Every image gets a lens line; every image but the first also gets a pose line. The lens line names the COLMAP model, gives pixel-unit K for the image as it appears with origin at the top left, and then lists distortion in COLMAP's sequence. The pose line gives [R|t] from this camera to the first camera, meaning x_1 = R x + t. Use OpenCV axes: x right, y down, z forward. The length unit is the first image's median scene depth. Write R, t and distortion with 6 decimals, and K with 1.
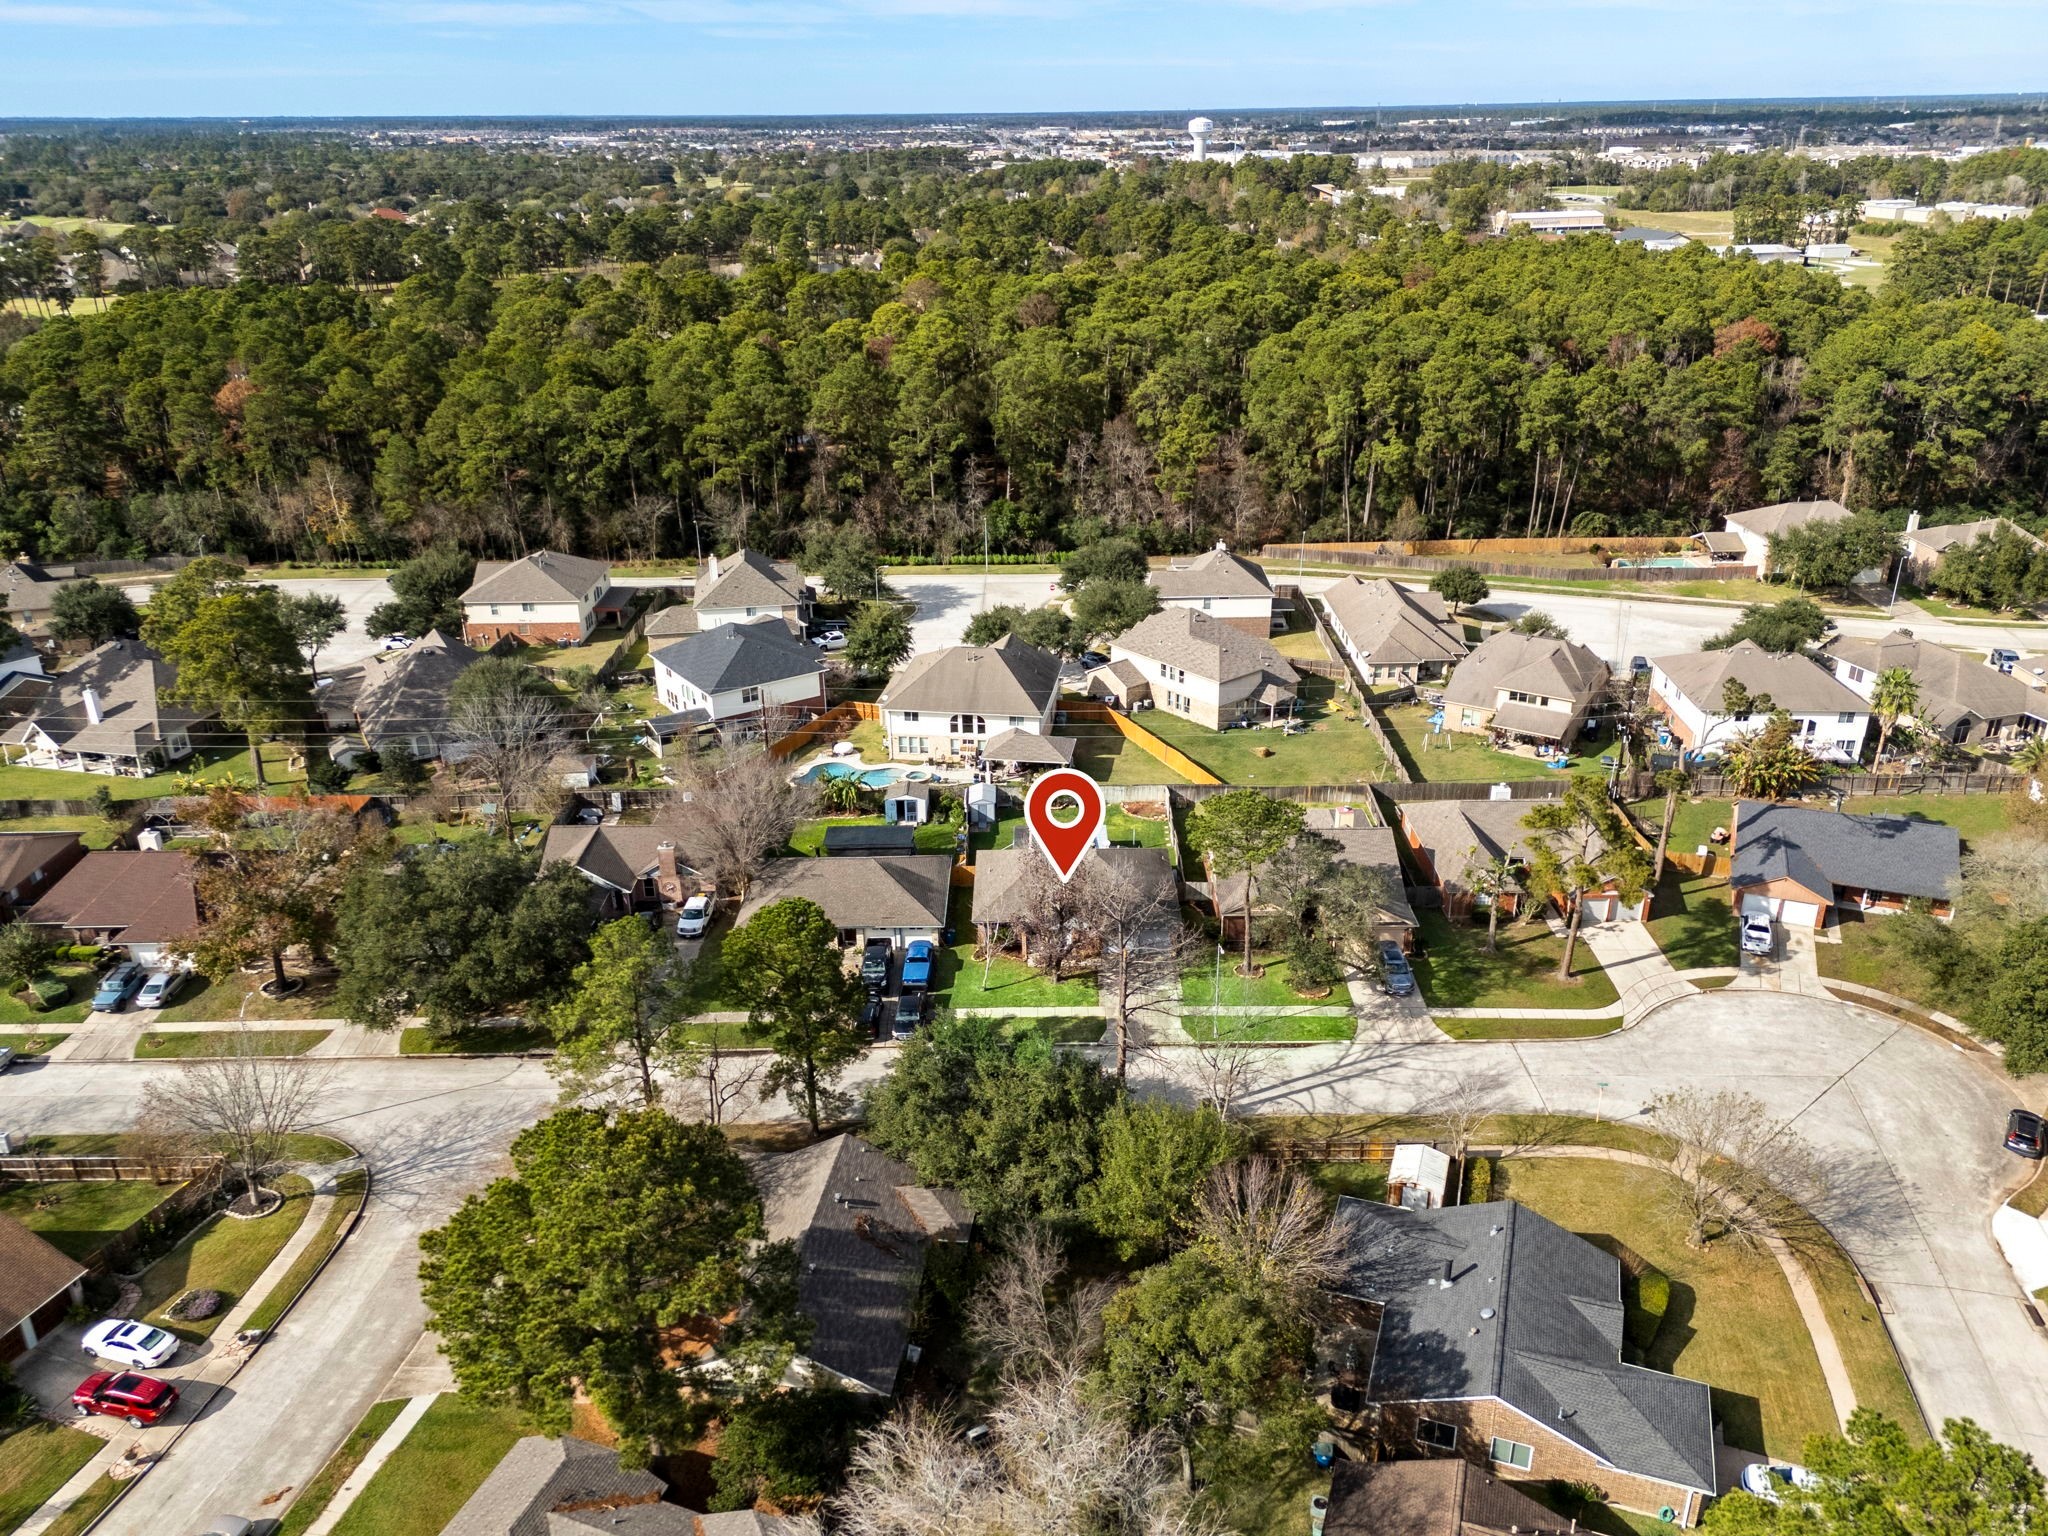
lens RADIAL K [[1513.1, 0, 1031.7], [0, 1513.1, 765.4], [0, 0, 1]] dist [0.126056, -0.178777]
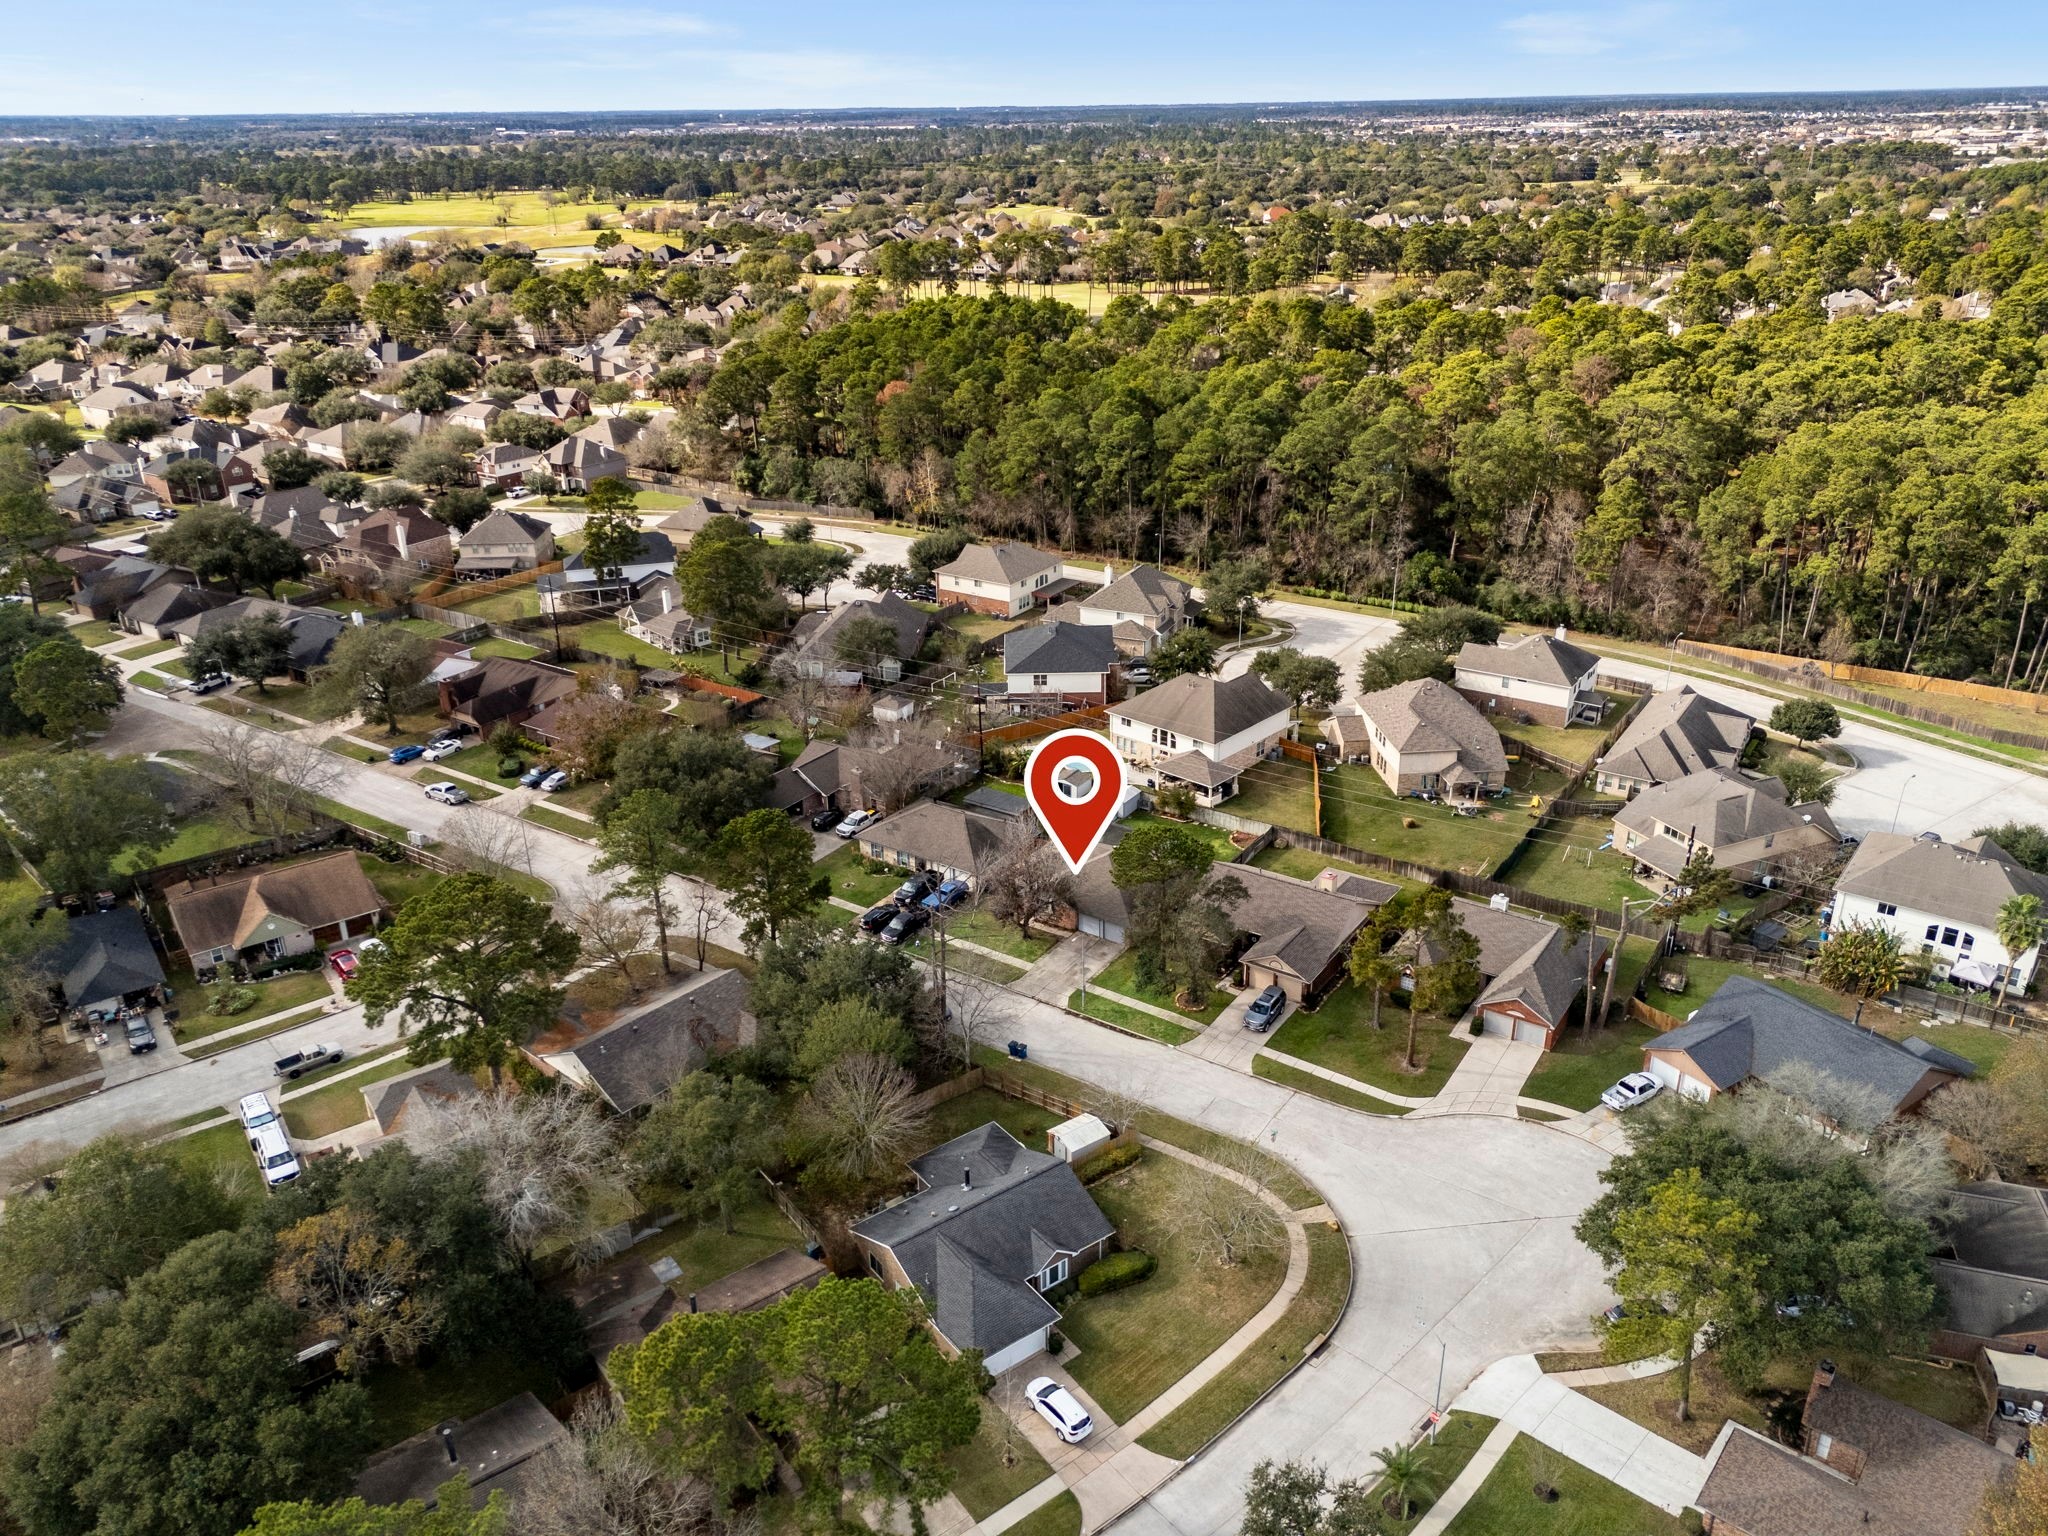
lens RADIAL K [[1513.1, 0, 1031.7], [0, 1513.1, 765.4], [0, 0, 1]] dist [0.126056, -0.178777]
pose [[0.827745, 0.225681, -0.513717, 0.394364], [-0.219138, 0.972861, 0.074294, -0.058058], [0.516542, 0.051079, 0.854737, -0.057736]]
